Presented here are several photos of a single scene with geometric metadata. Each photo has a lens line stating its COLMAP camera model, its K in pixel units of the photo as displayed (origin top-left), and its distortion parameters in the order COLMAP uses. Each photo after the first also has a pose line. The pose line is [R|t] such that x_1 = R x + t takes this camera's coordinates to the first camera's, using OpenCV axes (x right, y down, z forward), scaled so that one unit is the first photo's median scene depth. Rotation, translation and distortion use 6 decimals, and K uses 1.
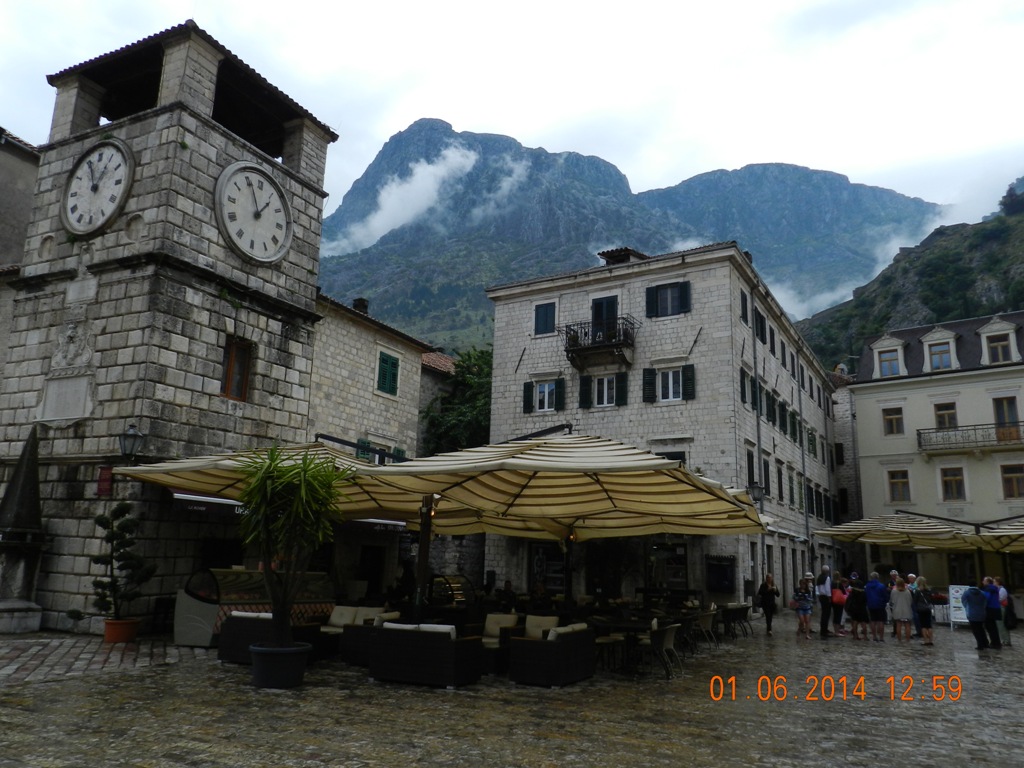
lens RADIAL K [[759.8, 0, 512.9], [0, 759.8, 384.7], [0, 0, 1]] dist [-0.033168, -0.002019]
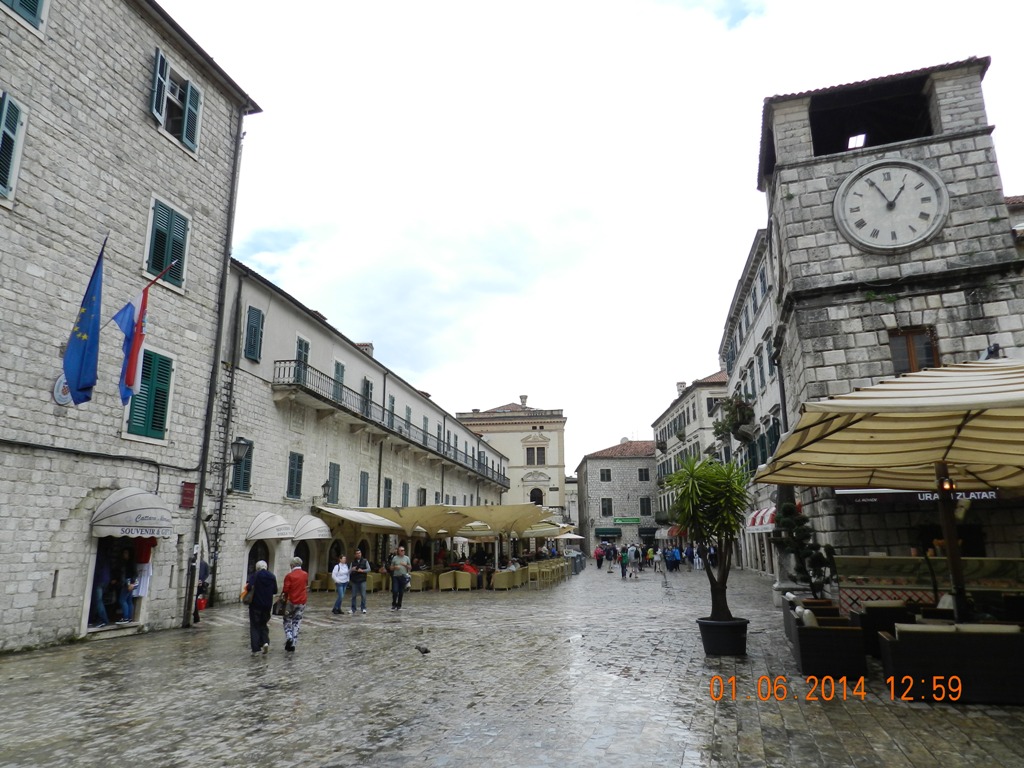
lens RADIAL K [[679.0, 0, 512.2], [0, 679.0, 386.3], [0, 0, 1]] dist [0.003266, -0.002772]
pose [[0.135304, -0.258524, -0.956482, 0.404569], [0.231960, 0.946797, -0.223094, 0.090181], [0.963269, -0.191680, 0.188073, 0.299452]]
